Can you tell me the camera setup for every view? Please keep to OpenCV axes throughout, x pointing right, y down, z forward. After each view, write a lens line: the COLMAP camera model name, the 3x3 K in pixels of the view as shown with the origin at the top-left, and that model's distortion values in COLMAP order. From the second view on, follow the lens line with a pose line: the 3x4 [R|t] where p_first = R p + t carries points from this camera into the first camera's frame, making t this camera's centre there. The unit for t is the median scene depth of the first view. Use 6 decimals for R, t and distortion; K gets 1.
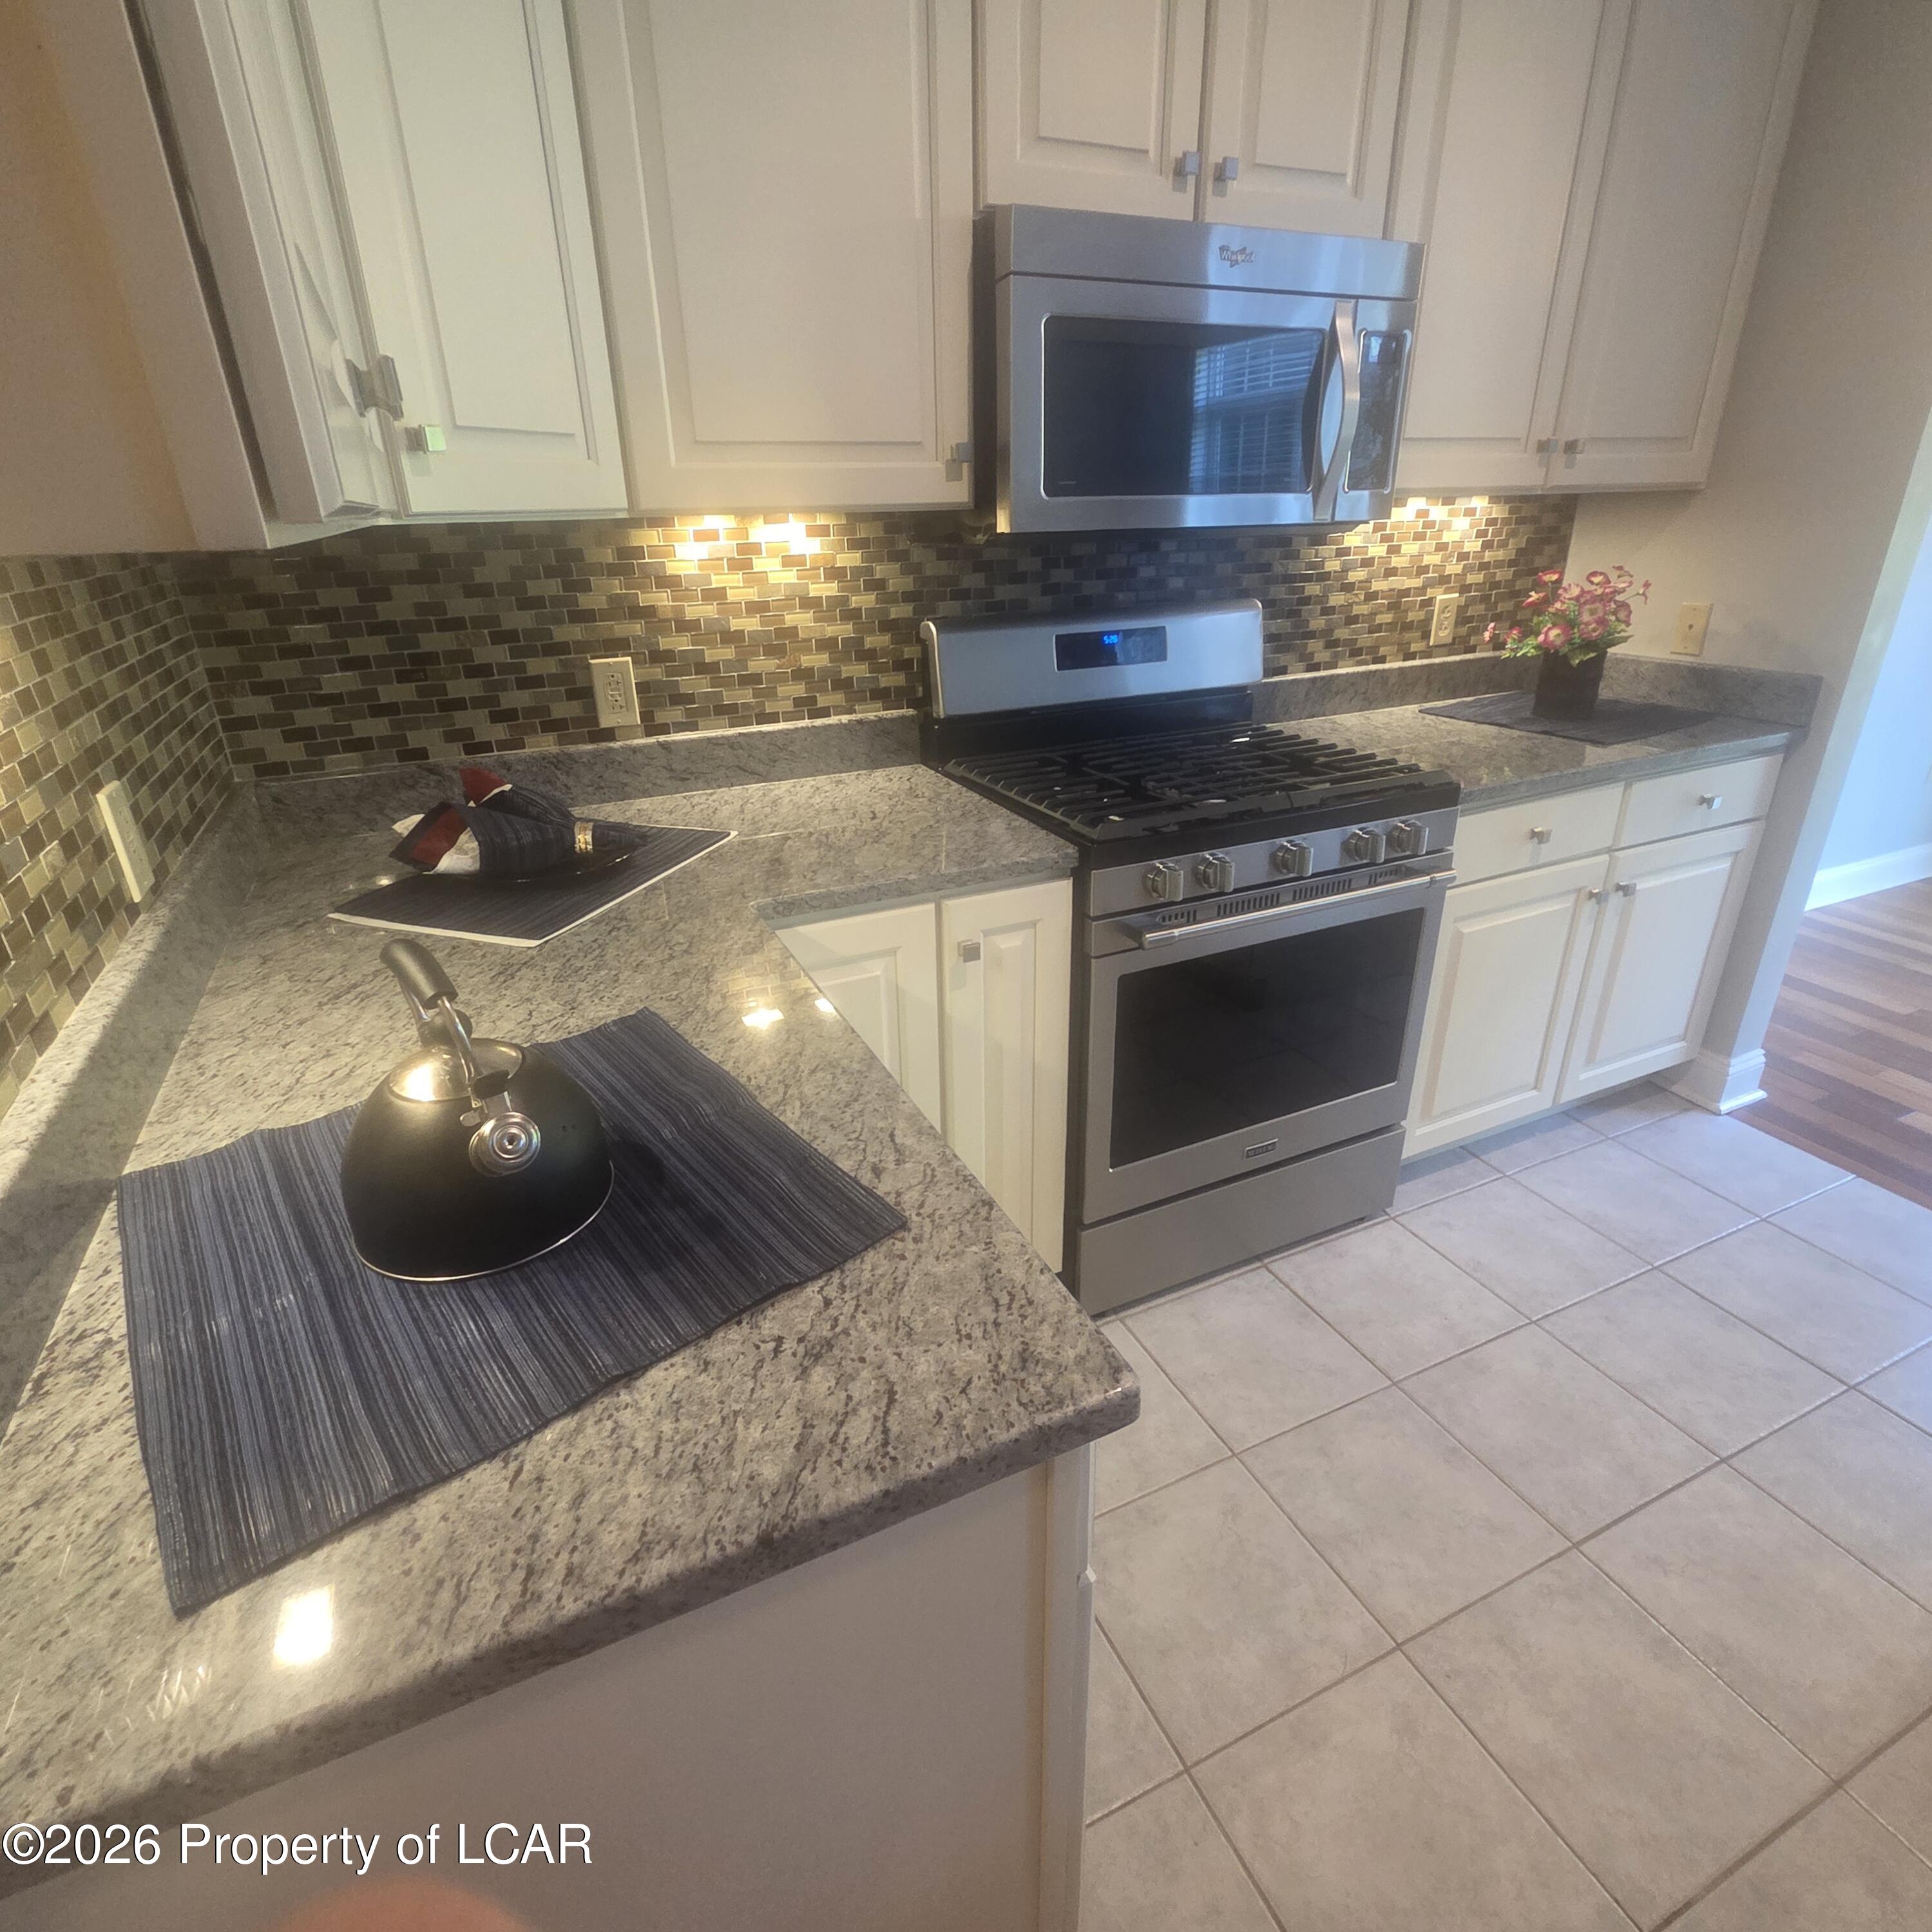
lens RADIAL K [[1051.2, 0, 960.4], [0, 1051.2, 972.6], [0, 0, 1]] dist [-0.000438, -0.001750]
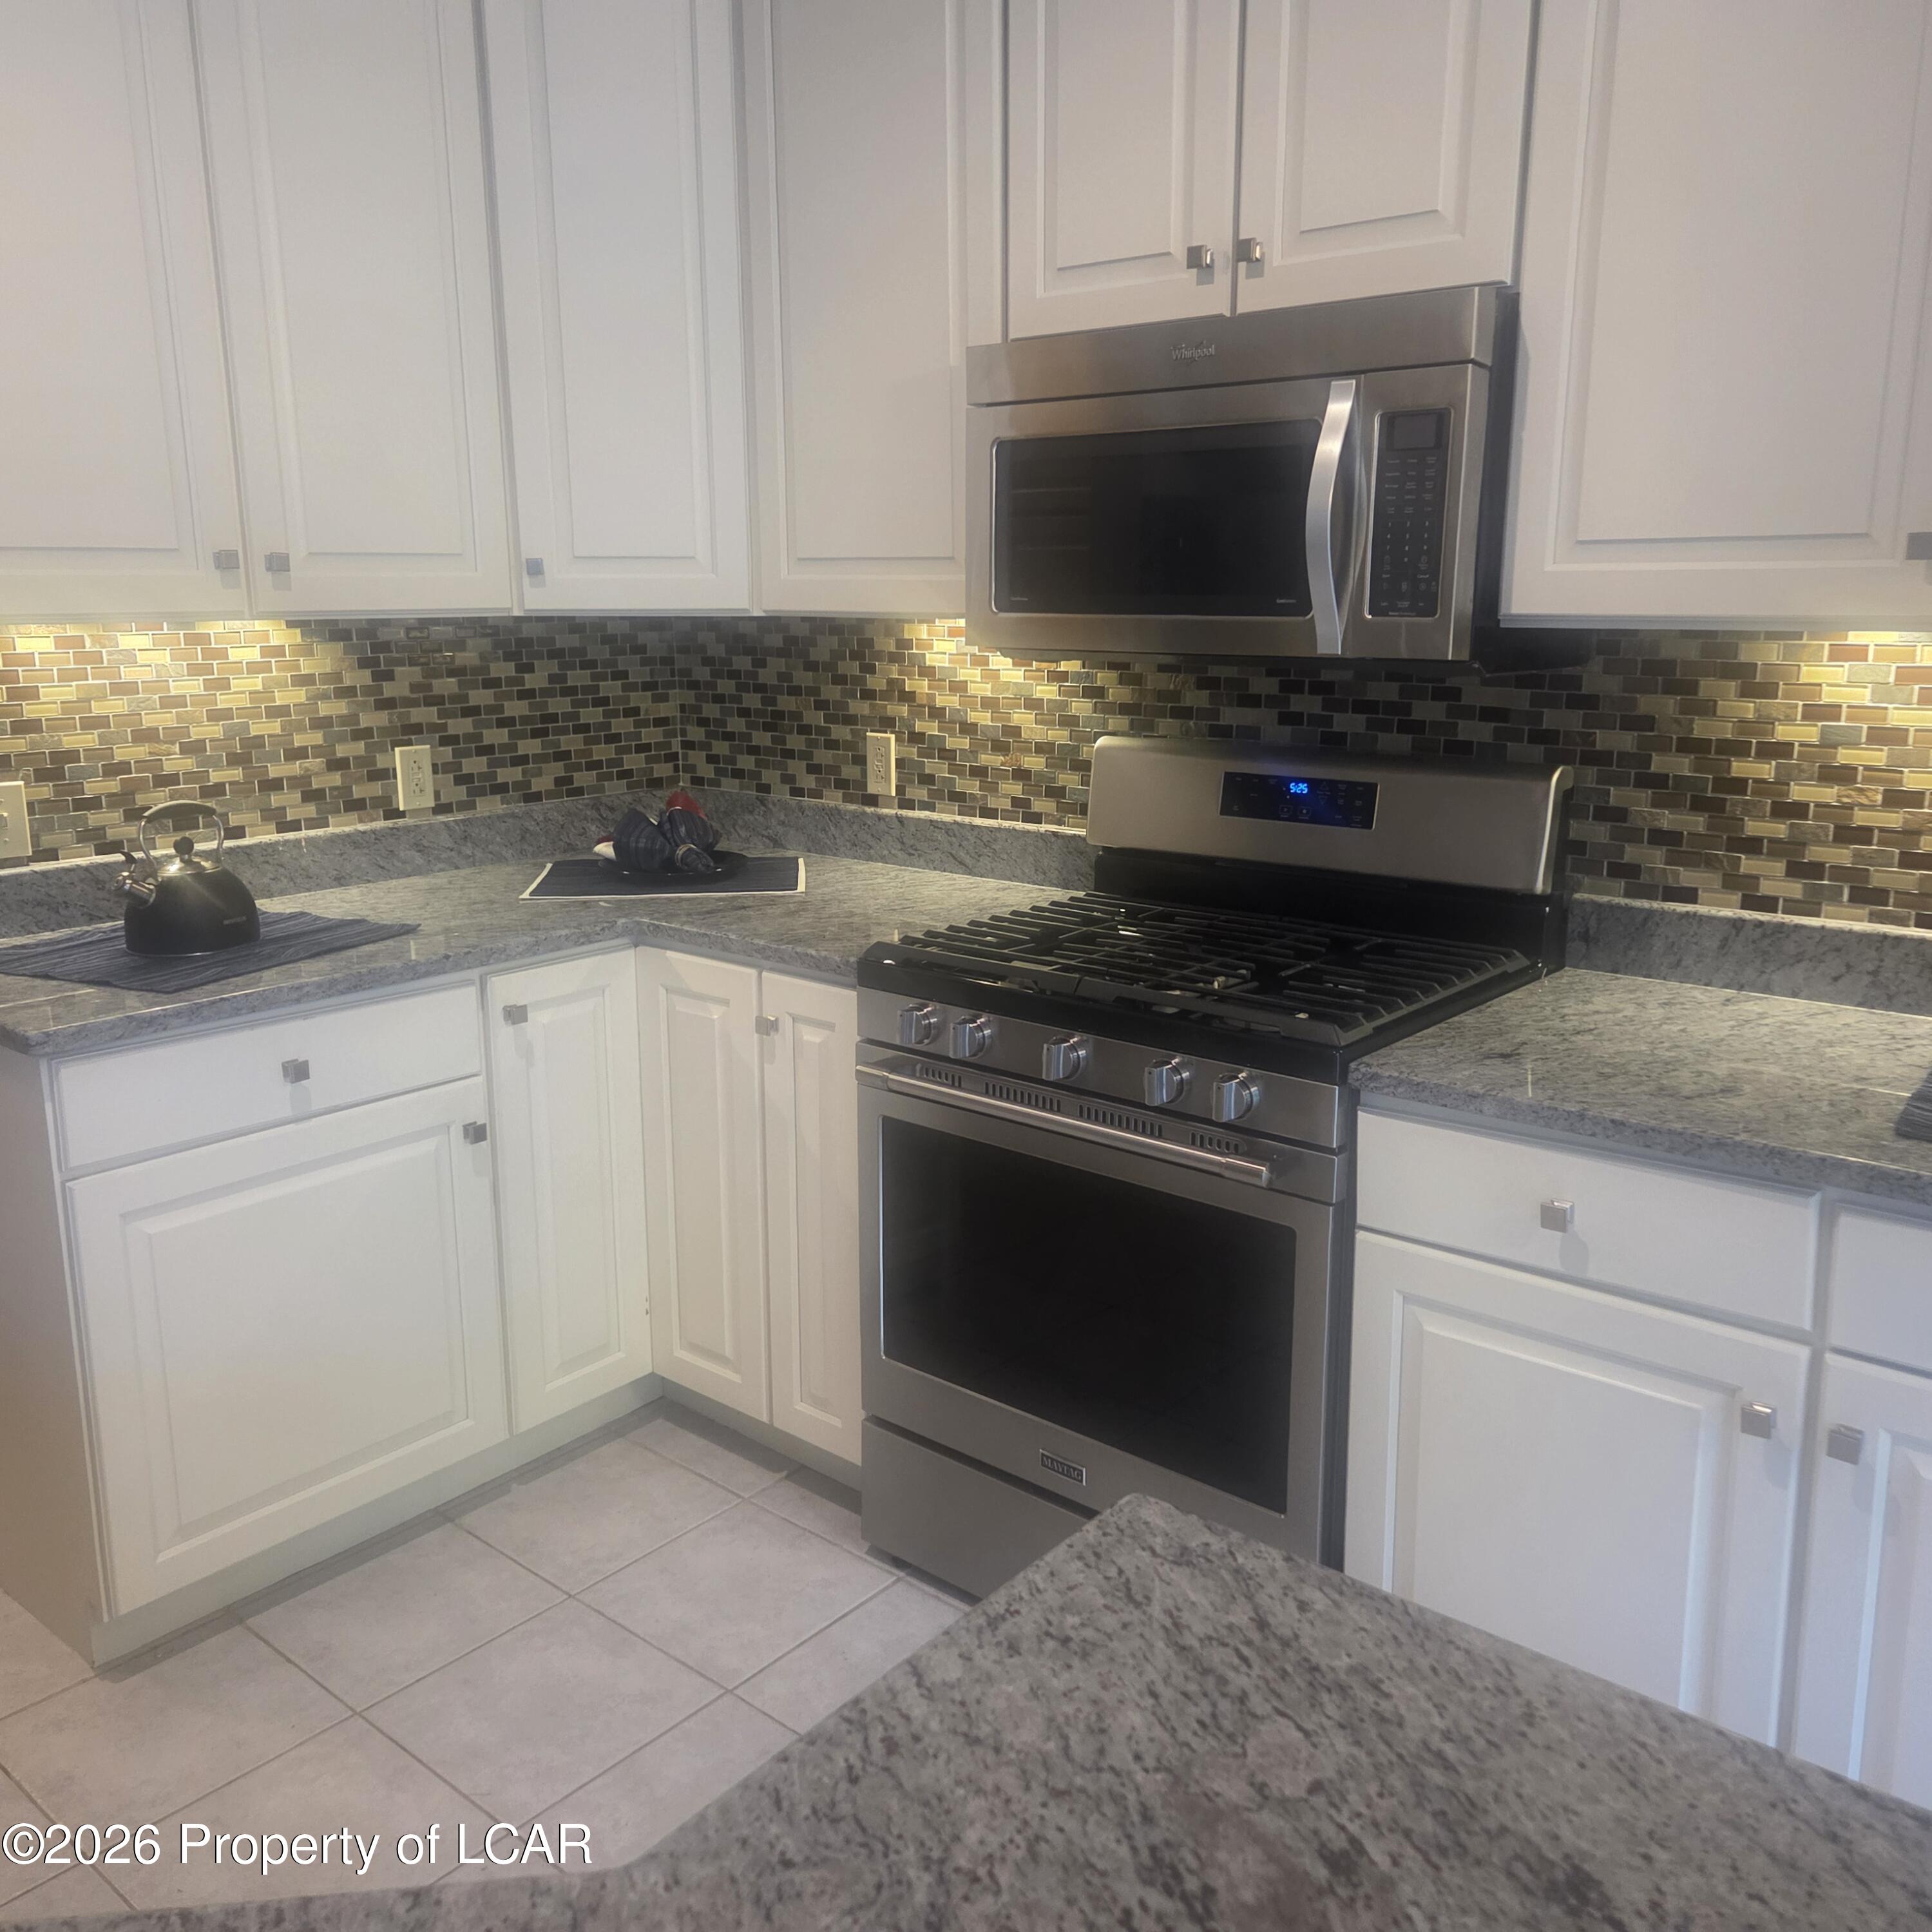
lens RADIAL K [[1715.3, 0, 957.9], [0, 1715.3, 943.3], [0, 0, 1]] dist [0.071575, -0.073160]
pose [[0.411648, 0.208321, -0.887214, 1.274205], [-0.377669, 0.924989, 0.041961, -0.193795], [0.829405, 0.317800, 0.459447, 0.301809]]
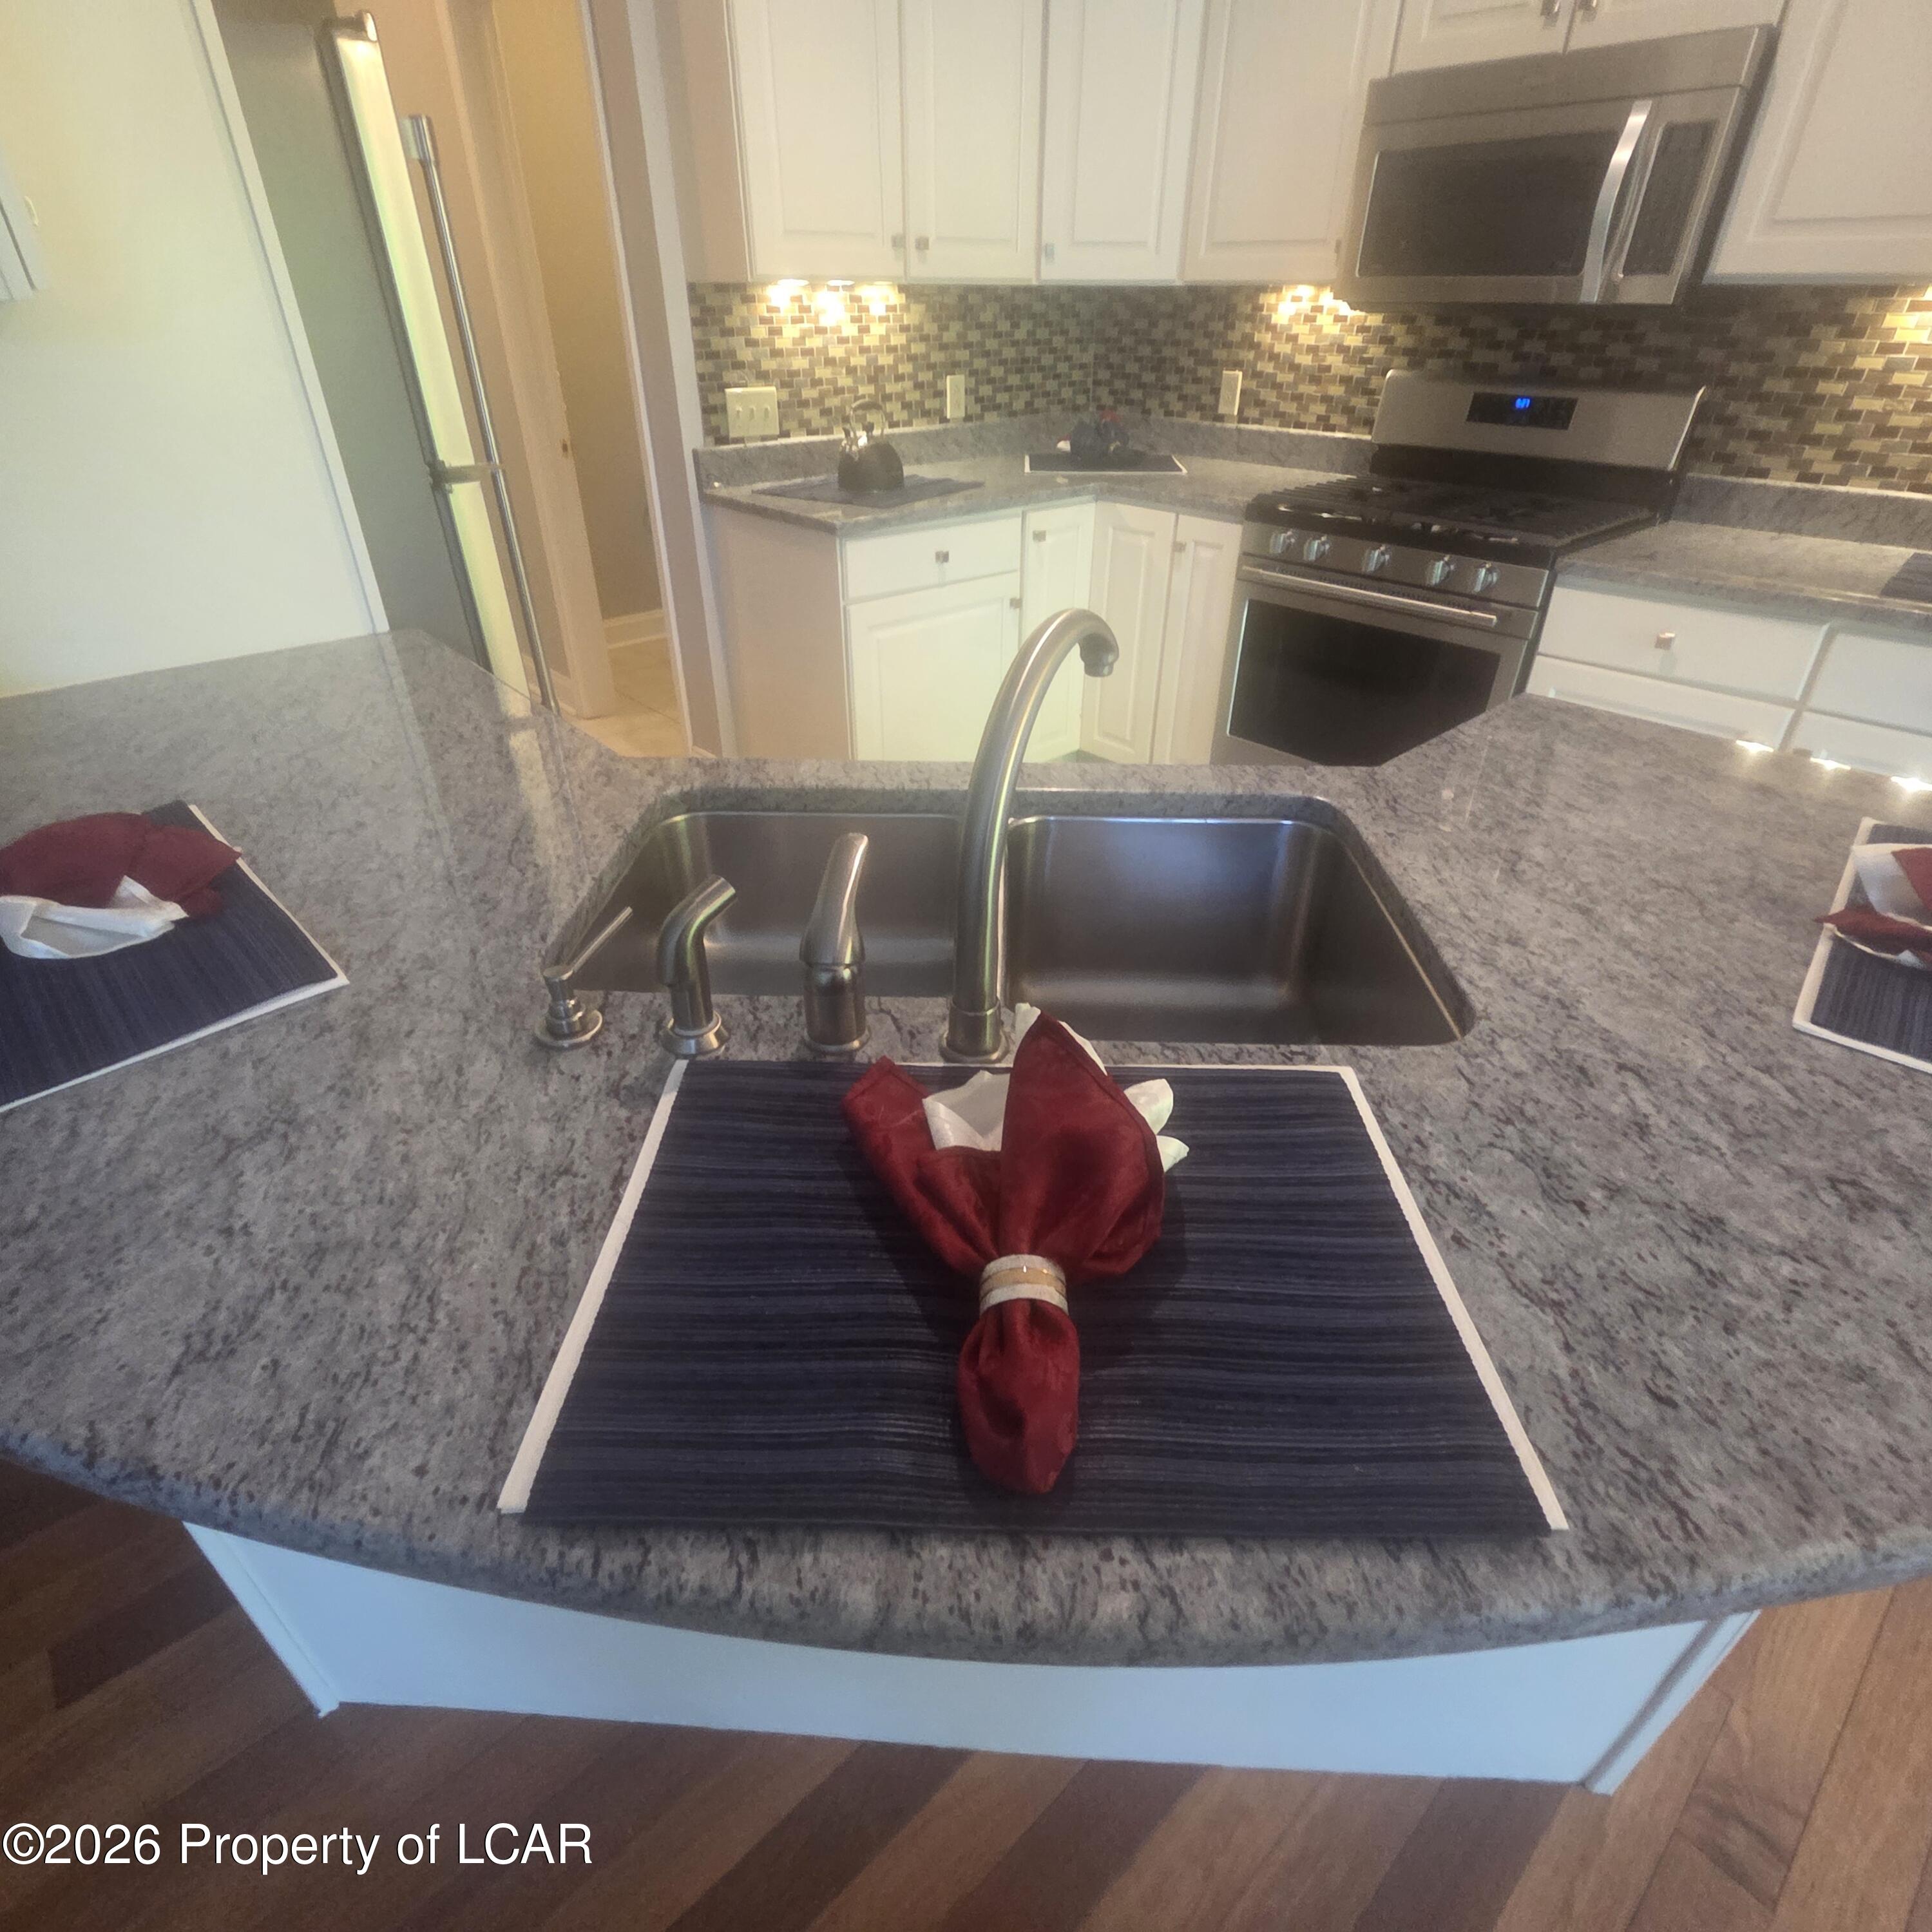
lens RADIAL K [[1051.2, 0, 960.4], [0, 1051.2, 972.6], [0, 0, 1]] dist [-0.000438, -0.001750]
pose [[0.282260, 0.537405, -0.794685, 1.439829], [-0.400279, 0.818790, 0.411533, -0.012285], [0.871840, 0.201937, 0.446224, 0.005740]]
